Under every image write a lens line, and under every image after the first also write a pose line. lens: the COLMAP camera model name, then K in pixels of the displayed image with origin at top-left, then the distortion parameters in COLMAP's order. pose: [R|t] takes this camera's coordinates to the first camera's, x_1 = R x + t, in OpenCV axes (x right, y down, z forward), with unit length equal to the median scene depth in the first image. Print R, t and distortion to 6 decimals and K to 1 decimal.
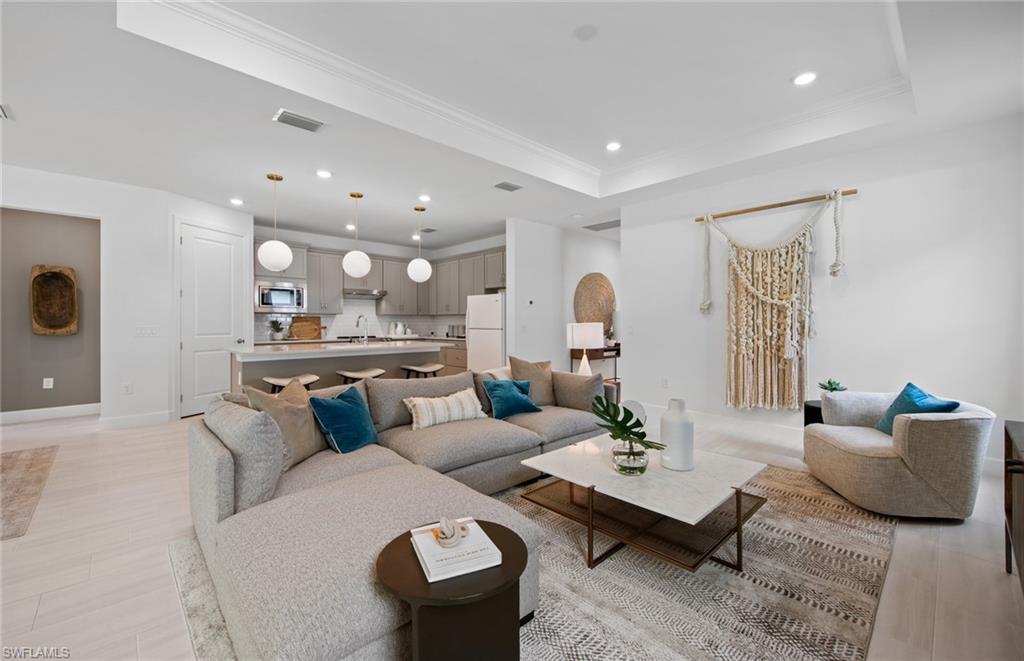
lens RADIAL K [[423.1, 0, 506.4], [0, 423.1, 325.6], [0, 0, 1]] dist [0.003947, -0.000031]
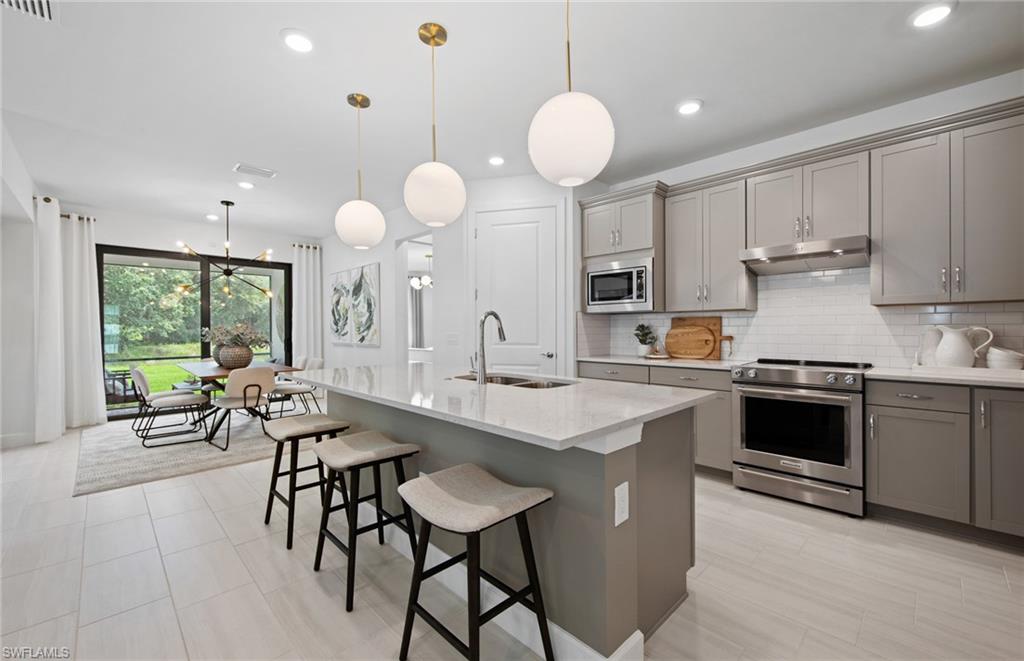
lens RADIAL K [[423.1, 0, 513.0], [0, 423.1, 330.2], [0, 0, 1]] dist [0.003947, -0.000031]
pose [[0.024043, 0.006506, -0.999690, 0.100663], [-0.001930, 0.999977, 0.006462, -0.012101], [0.999709, 0.001774, 0.024055, 1.230826]]
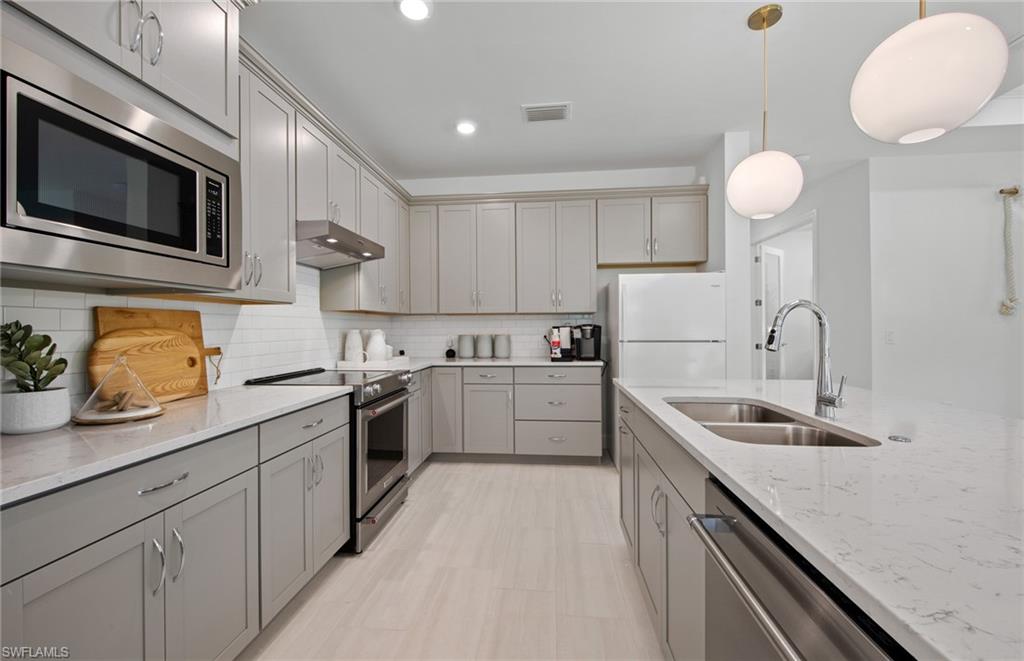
lens RADIAL K [[423.1, 0, 514.4], [0, 423.1, 330.7], [0, 0, 1]] dist [0.003947, -0.000031]
pose [[0.743553, -0.009925, 0.668603, -0.784751], [0.011374, 0.999933, 0.002195, -0.011680], [-0.668580, 0.005972, 0.743616, 1.117847]]
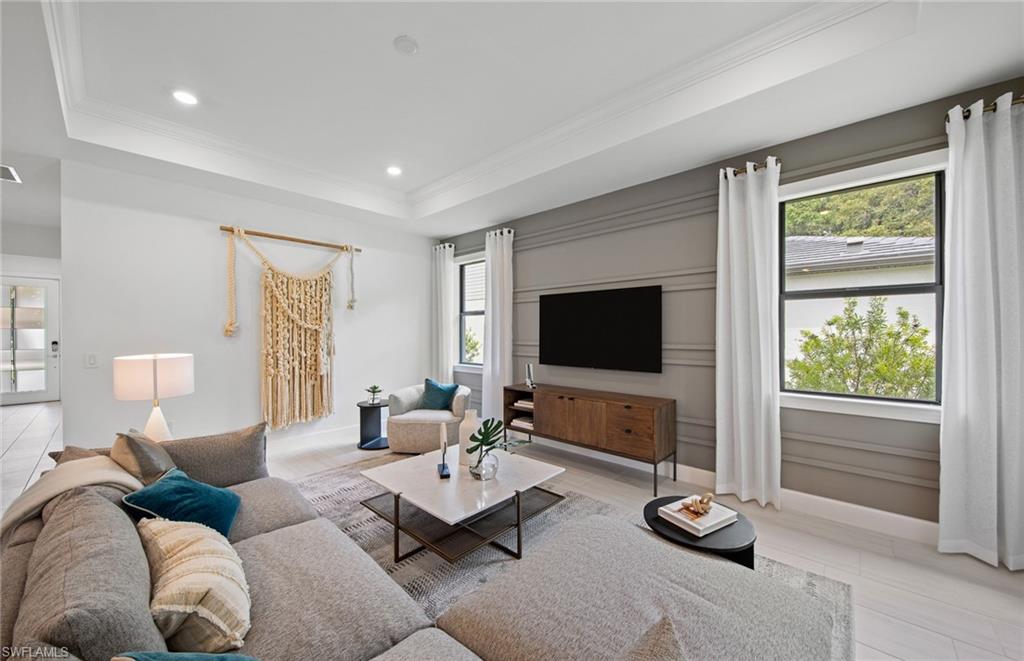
lens RADIAL K [[379.5, 0, 511.5], [0, 379.5, 334.9], [0, 0, 1]] dist [0.003062, 0.000075]
pose [[-0.063670, -0.005960, 0.997953, -0.400240], [0.011750, 0.999908, 0.006721, -0.032526], [-0.997902, 0.012154, -0.063594, 0.501093]]
